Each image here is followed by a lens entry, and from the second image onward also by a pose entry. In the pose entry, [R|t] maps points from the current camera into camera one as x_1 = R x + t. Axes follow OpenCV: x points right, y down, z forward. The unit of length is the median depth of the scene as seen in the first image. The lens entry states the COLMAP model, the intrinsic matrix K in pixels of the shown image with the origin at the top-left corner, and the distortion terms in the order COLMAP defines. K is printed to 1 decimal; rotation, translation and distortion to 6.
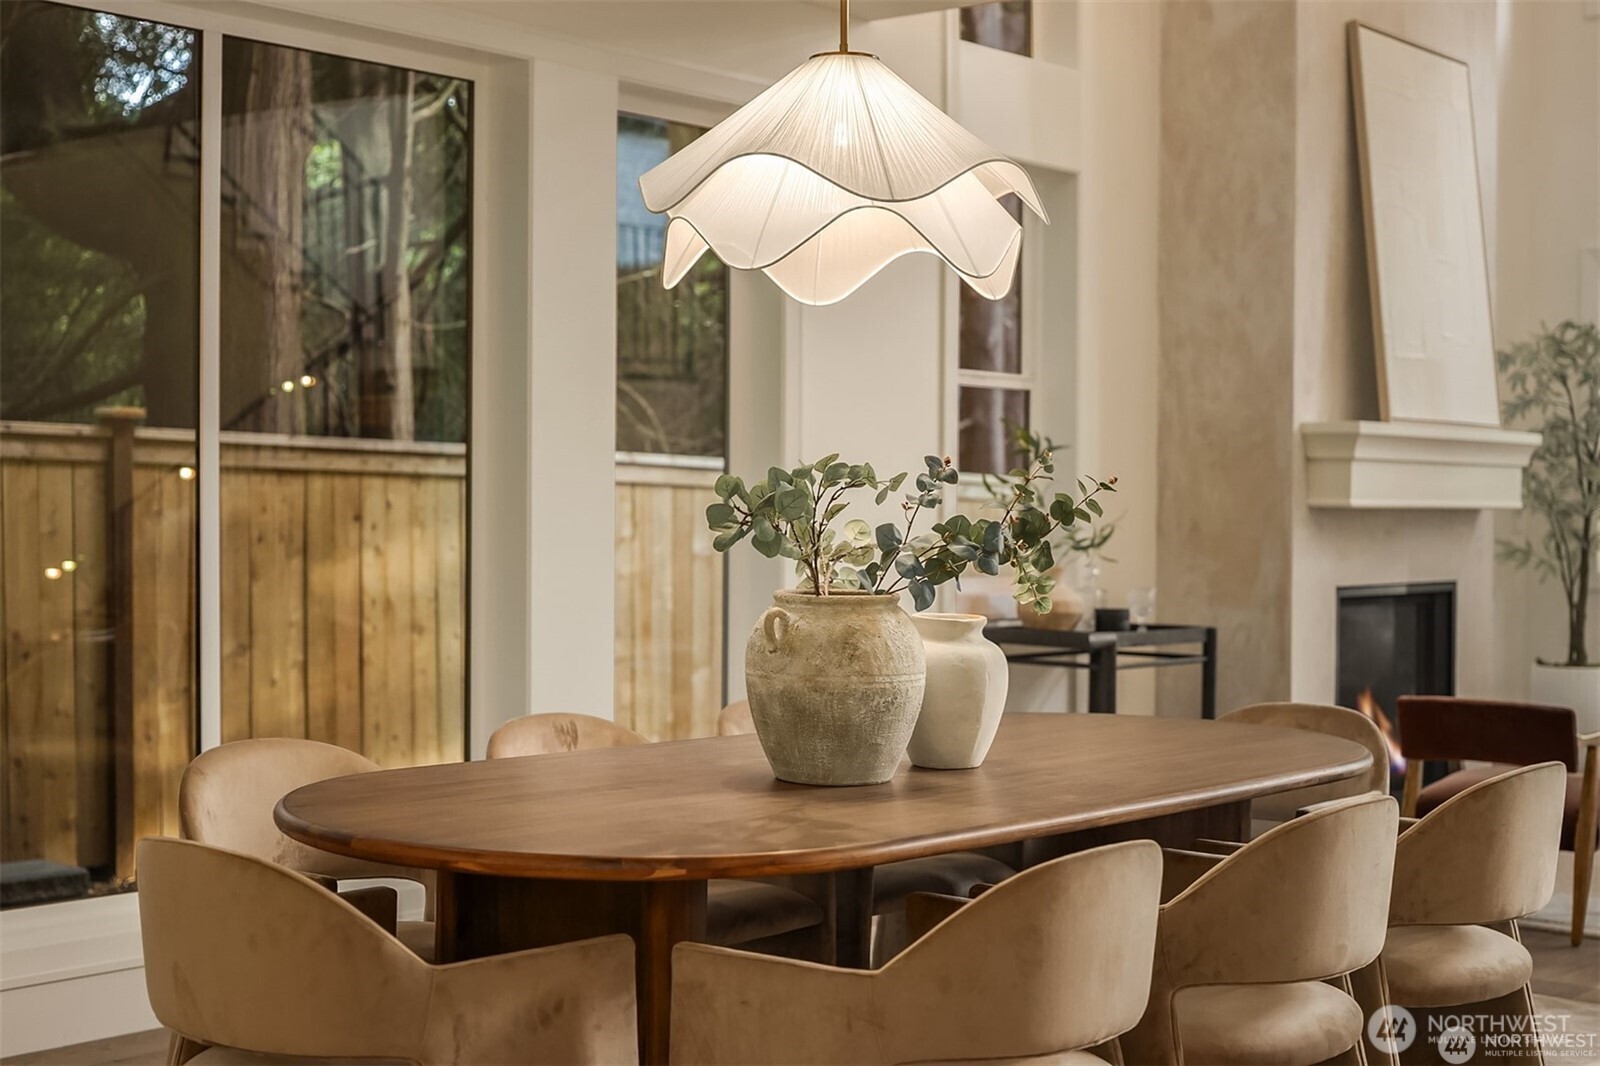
lens RADIAL K [[2307.7, 0, 799.6], [0, 2307.7, 528.8], [0, 0, 1]] dist [-0.020997, 0.000000]
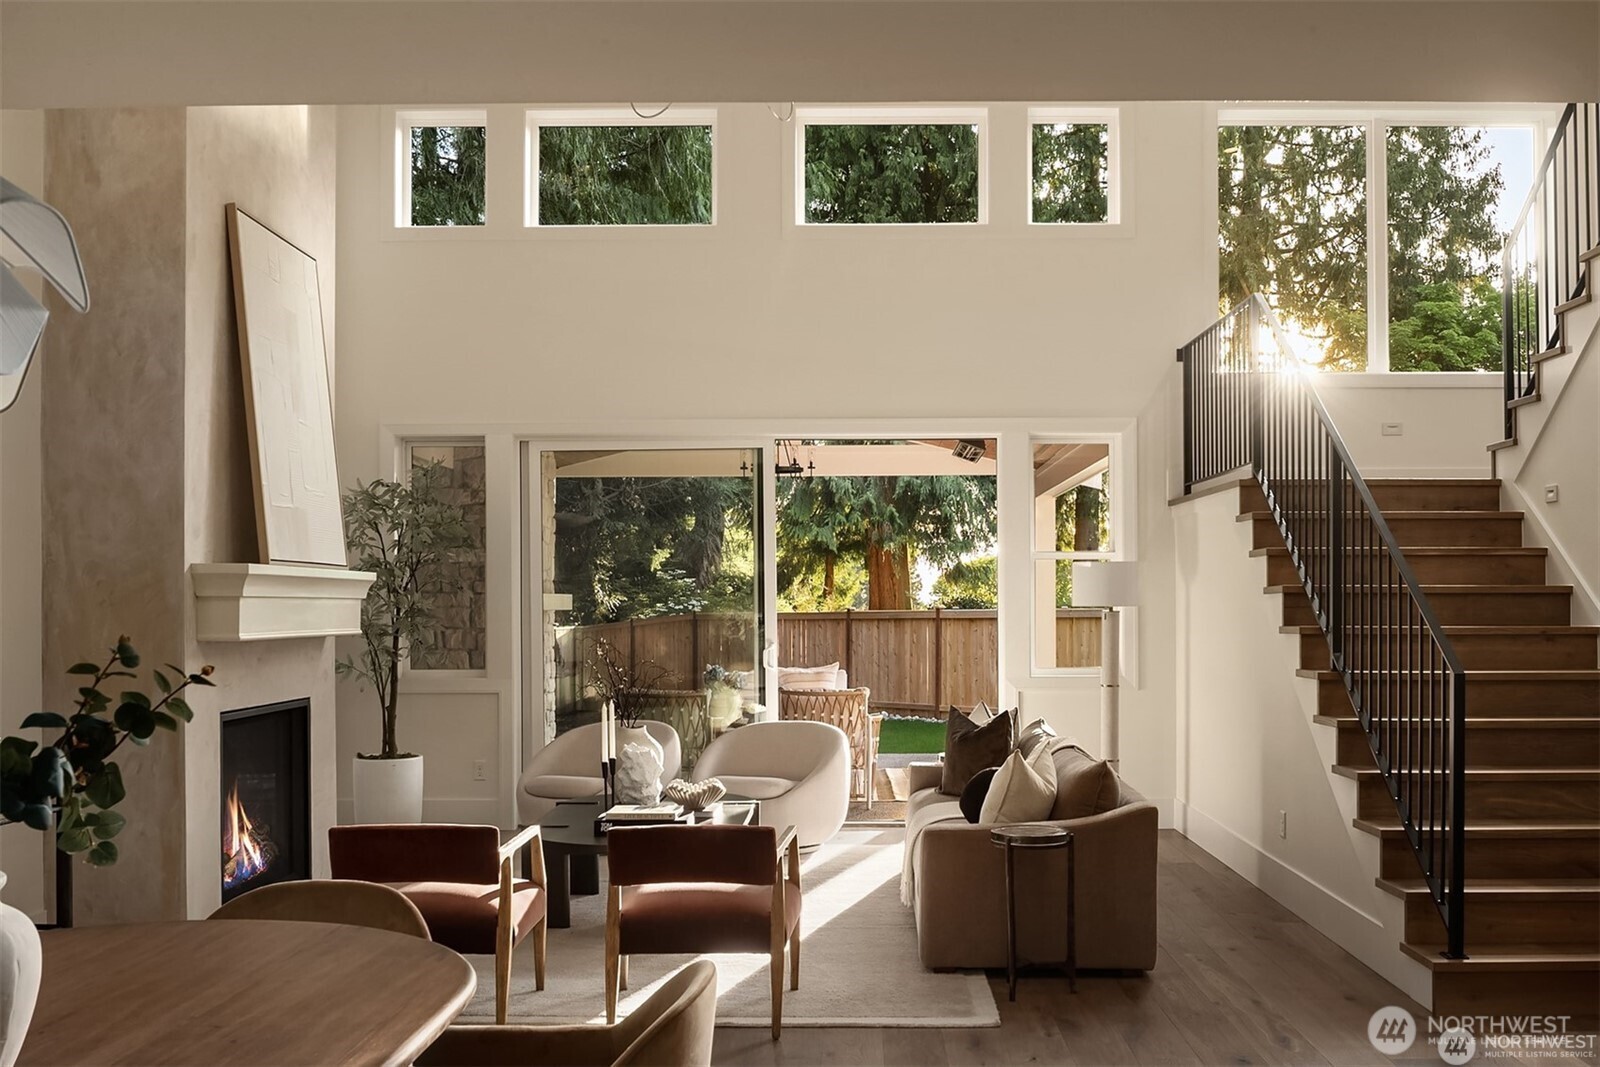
lens RADIAL K [[1550.9, 0, 812.6], [0, 1550.9, 580.5], [0, 0, 1]] dist [-0.027556, 0.000000]
pose [[0.779742, -0.004785, 0.626083, -0.008712], [0.022006, 0.999562, -0.019767, -0.017099], [-0.625714, 0.029190, 0.779506, 0.246598]]
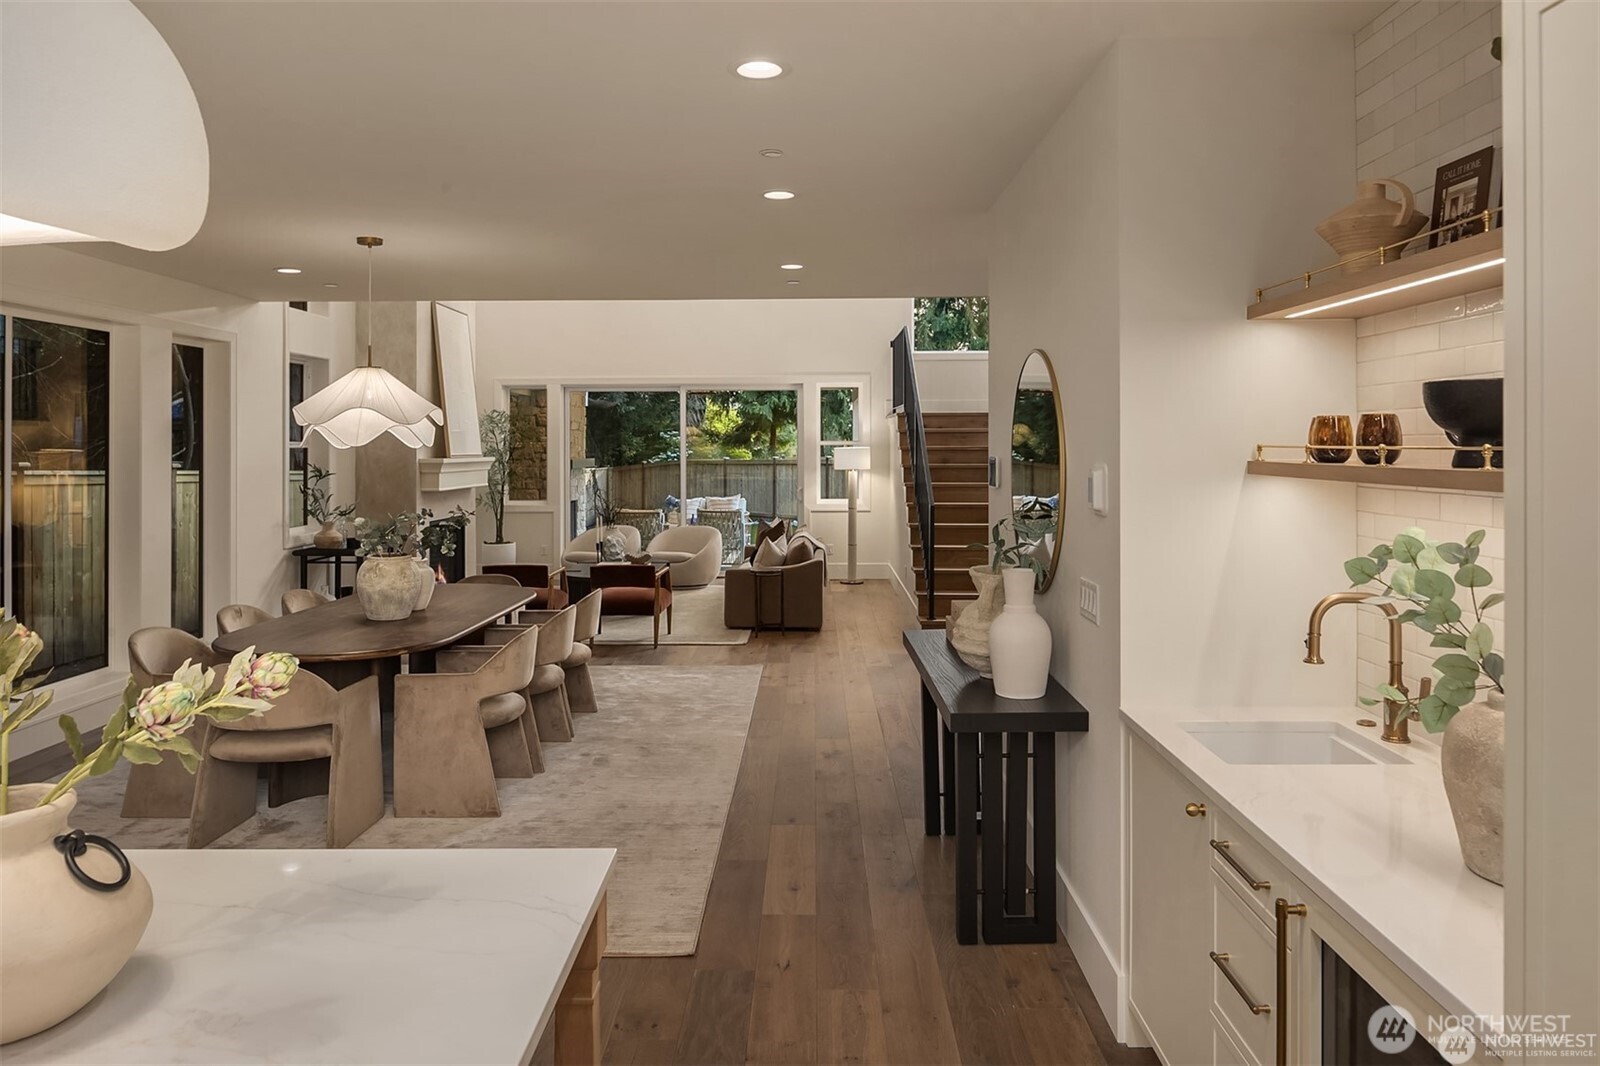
lens RADIAL K [[1112.0, 0, 790.5], [0, 1112.0, 427.6], [0, 0, 1]] dist [0.003752, 0.000073]
pose [[0.778584, -0.004347, 0.627525, -0.230976], [0.021292, 0.999583, -0.019493, -0.047042], [-0.627179, 0.028538, 0.778352, -0.215857]]
